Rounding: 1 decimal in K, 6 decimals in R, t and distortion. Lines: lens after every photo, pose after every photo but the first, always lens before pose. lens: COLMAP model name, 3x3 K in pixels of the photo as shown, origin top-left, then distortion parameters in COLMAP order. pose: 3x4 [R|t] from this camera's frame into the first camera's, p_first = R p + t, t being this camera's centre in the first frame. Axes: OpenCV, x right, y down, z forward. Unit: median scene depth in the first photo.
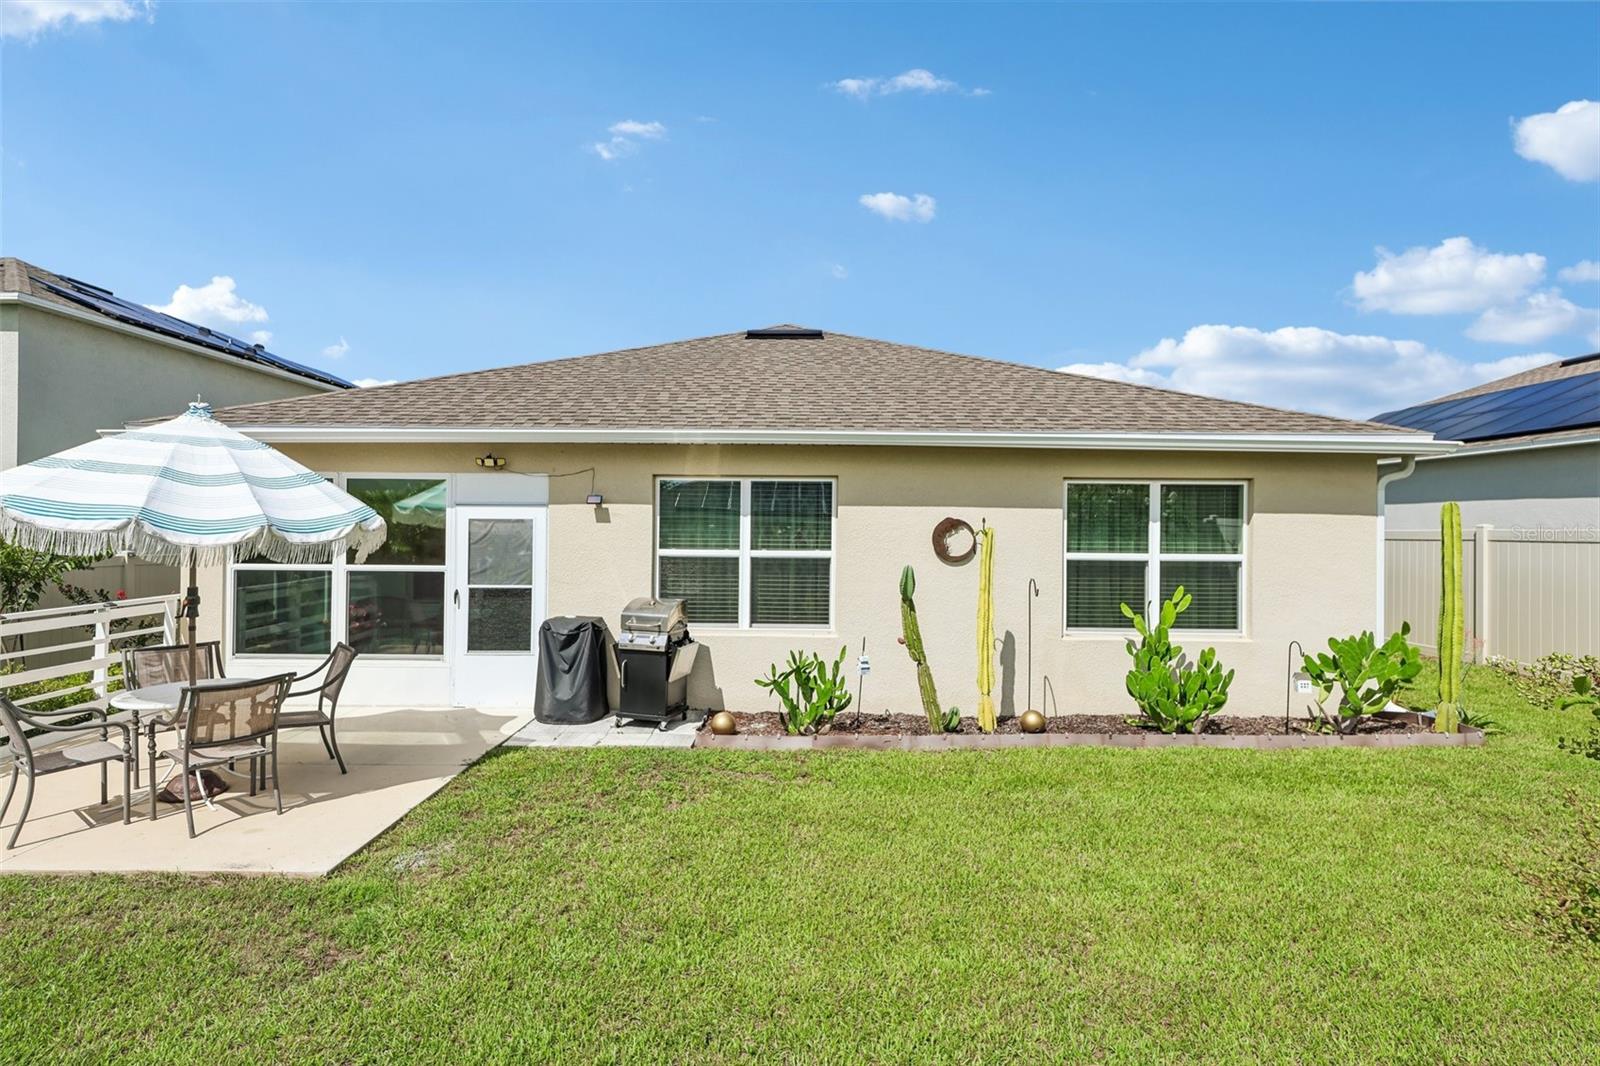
lens RADIAL K [[806.2, 0, 795.8], [0, 806.2, 521.2], [0, 0, 1]] dist [0.008541, -0.001310]
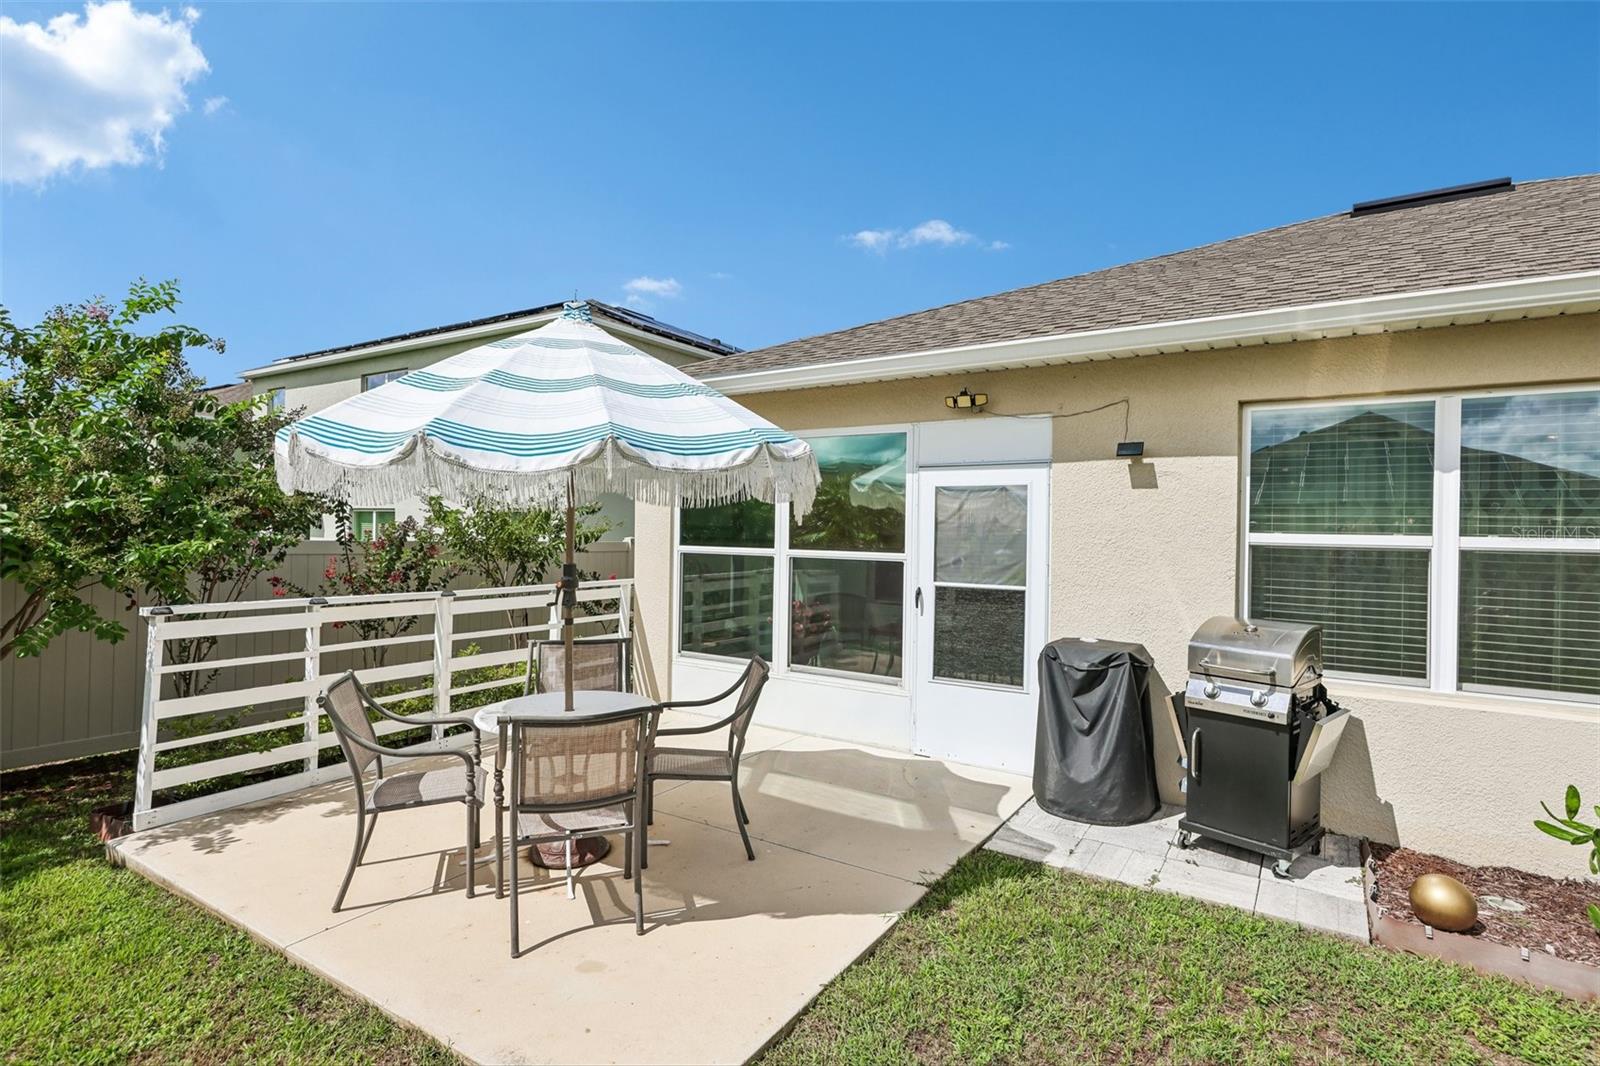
lens RADIAL K [[806.2, 0, 792.6], [0, 806.2, 523.2], [0, 0, 1]] dist [0.008541, -0.001310]
pose [[0.841585, 0.002434, -0.540119, -0.135561], [-0.006186, 0.999968, -0.005132, 0.033317], [0.540089, 0.007660, 0.841573, 0.353989]]
